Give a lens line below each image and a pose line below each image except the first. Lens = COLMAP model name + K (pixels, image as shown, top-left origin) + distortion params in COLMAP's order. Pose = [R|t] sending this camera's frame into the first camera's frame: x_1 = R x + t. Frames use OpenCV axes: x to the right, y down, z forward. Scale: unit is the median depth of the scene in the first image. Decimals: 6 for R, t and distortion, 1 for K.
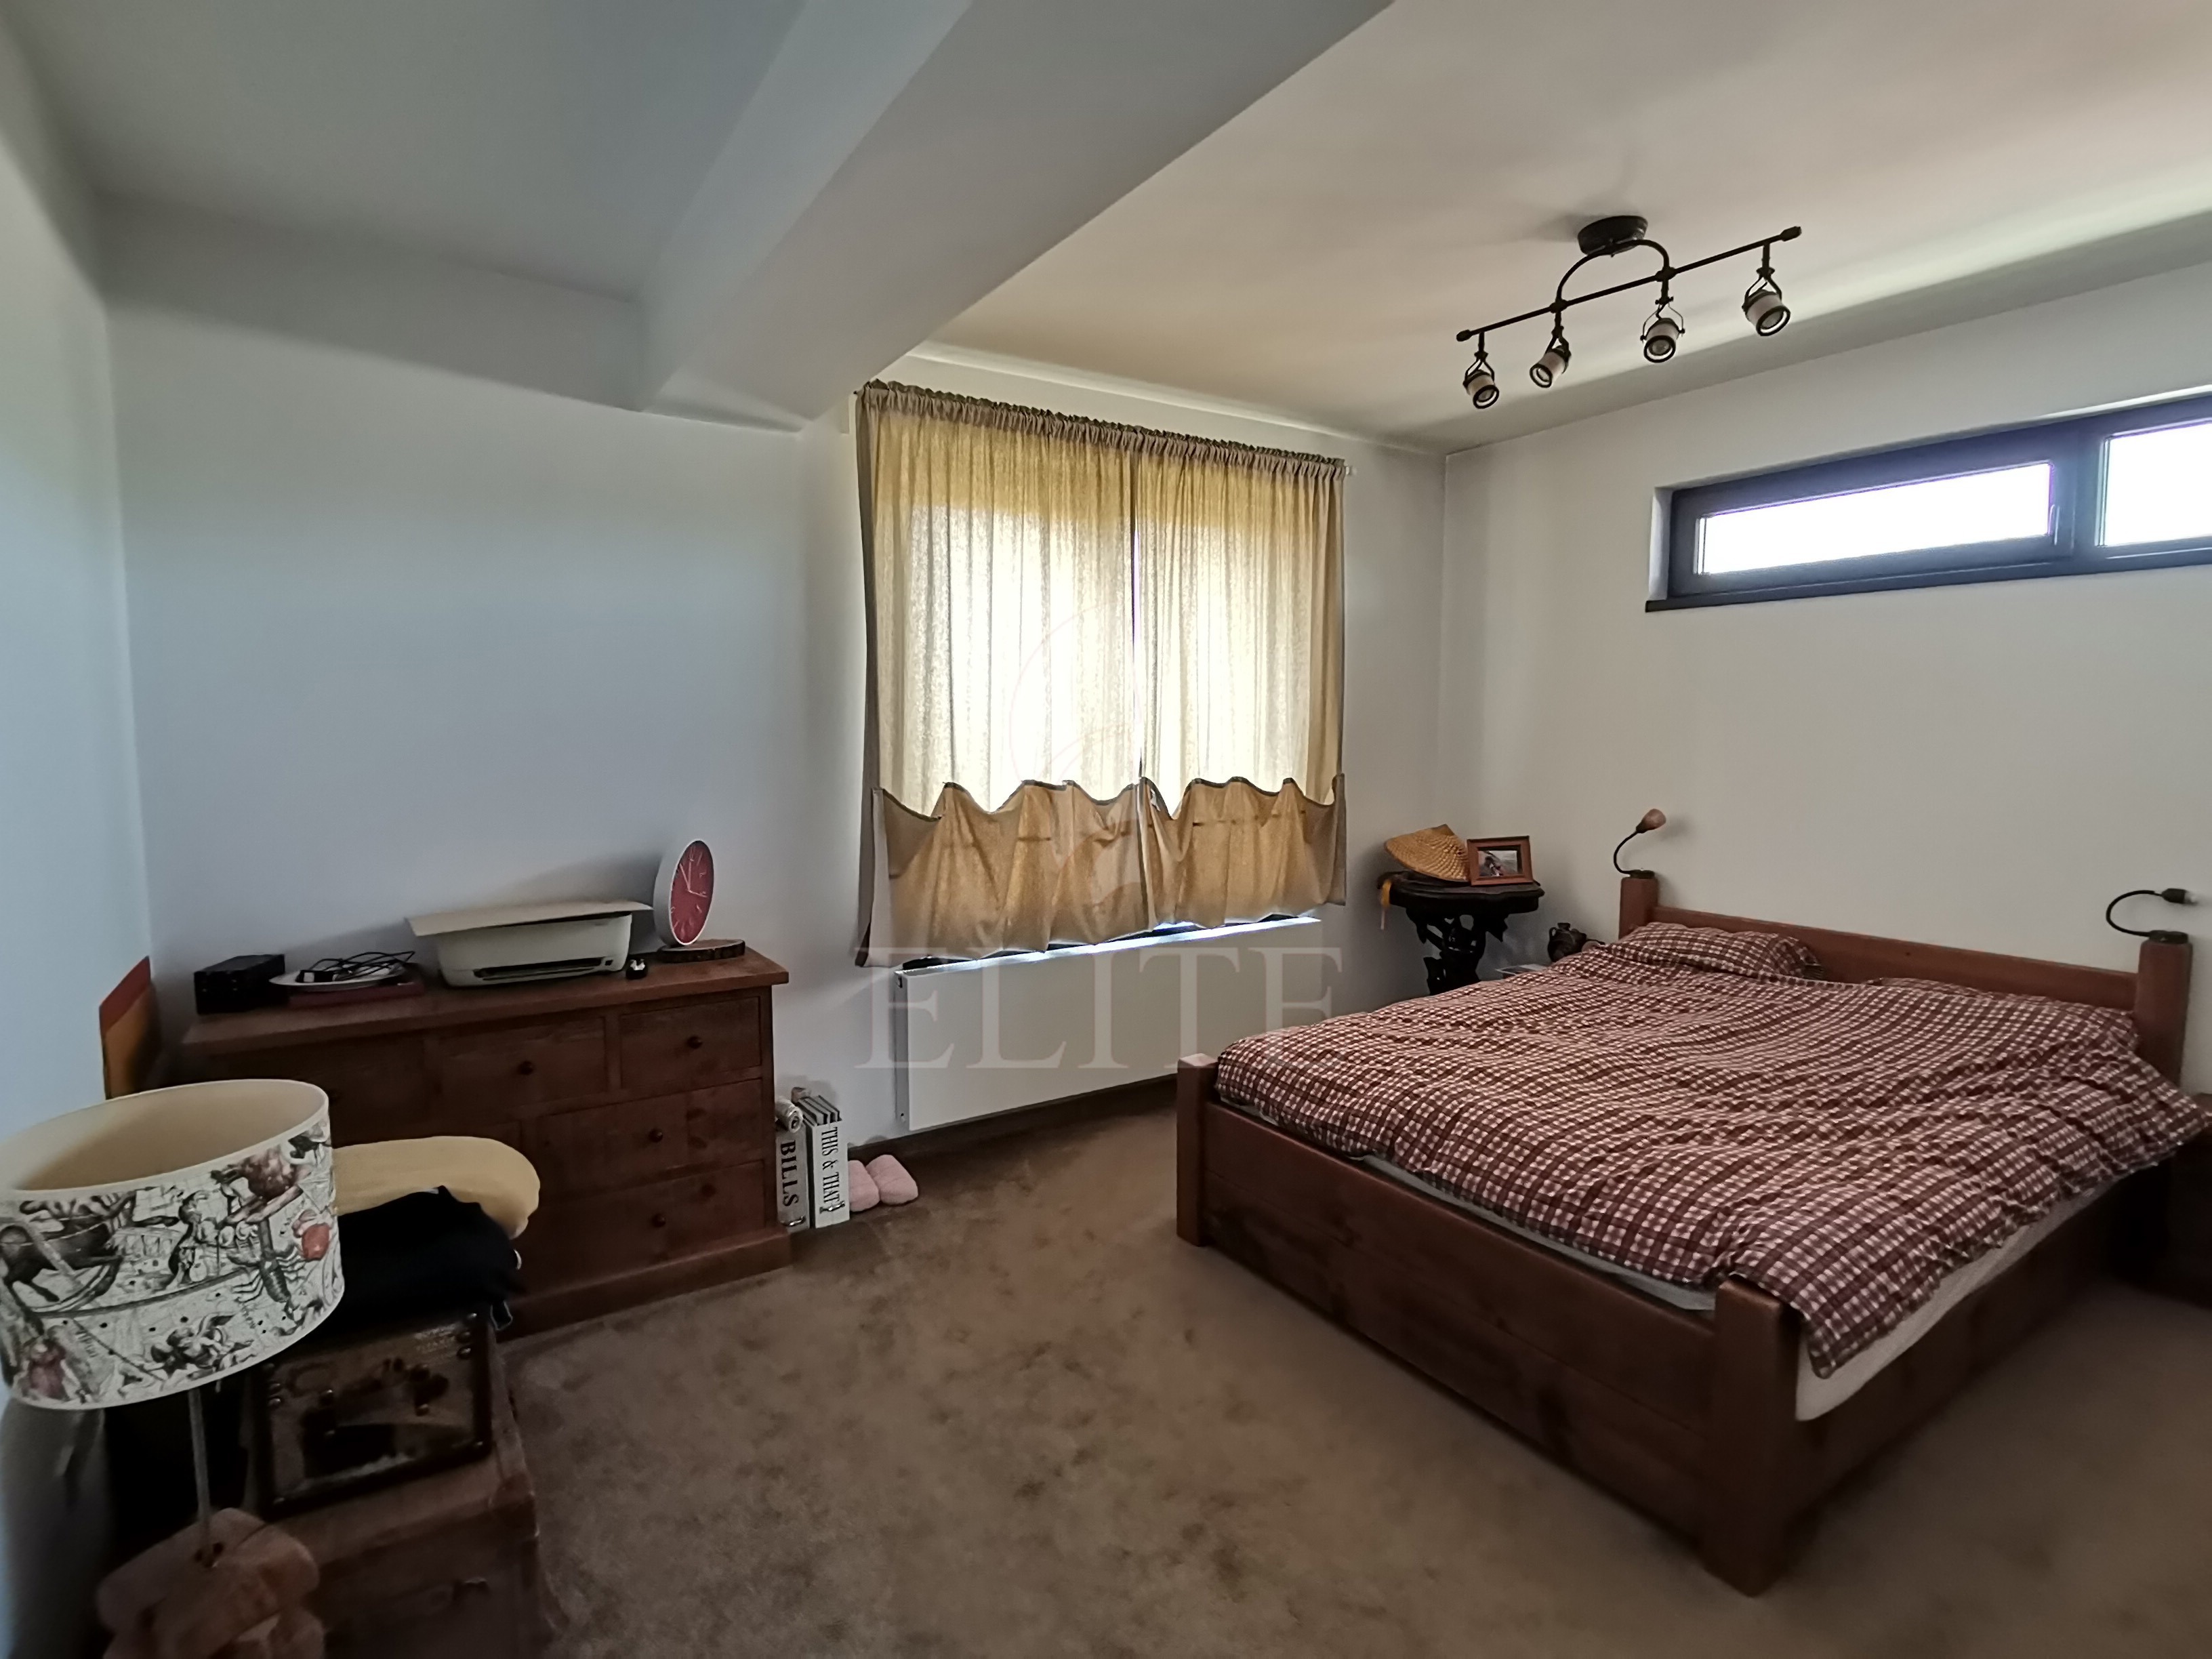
lens RADIAL K [[1103.1, 0, 1108.2], [0, 1103.1, 824.2], [0, 0, 1]] dist [0.029571, -0.013217]
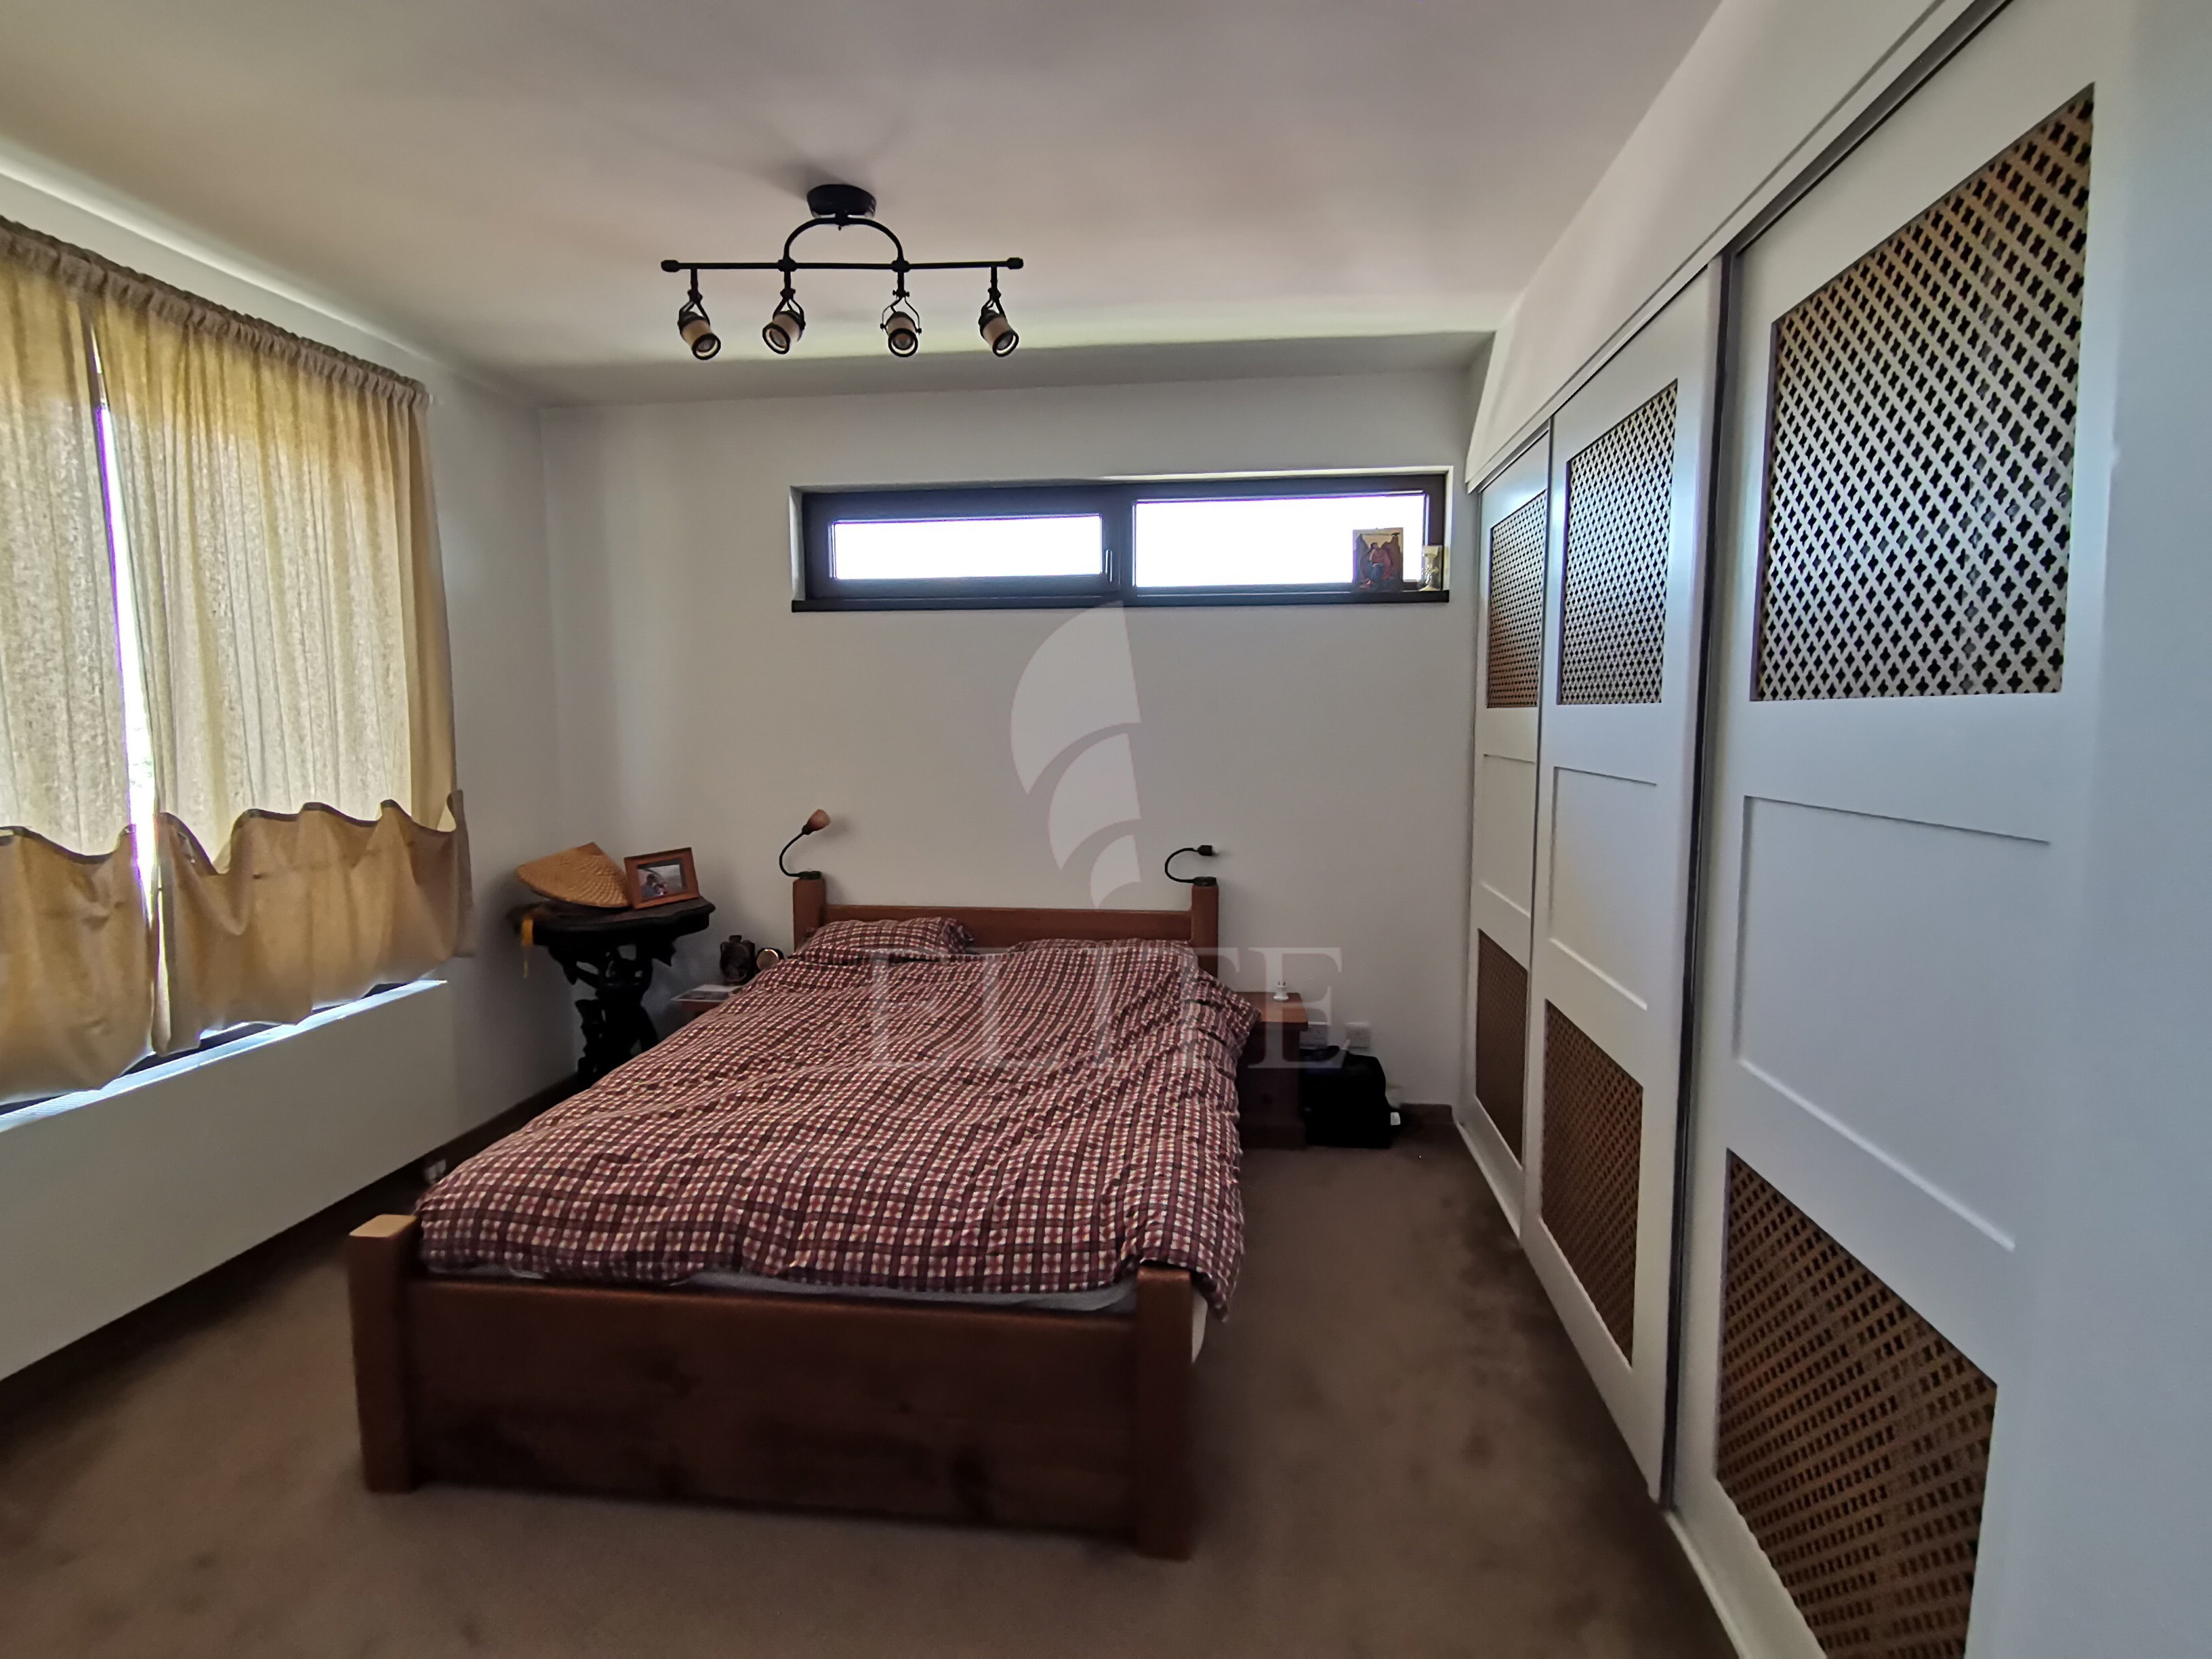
lens RADIAL K [[1103.1, 0, 1108.2], [0, 1103.1, 824.2], [0, 0, 1]] dist [0.029571, -0.013217]
pose [[0.651308, -0.076940, 0.754902, -0.141953], [0.073711, 0.996556, 0.037974, -0.029430], [-0.755224, 0.030912, 0.654737, 0.228690]]
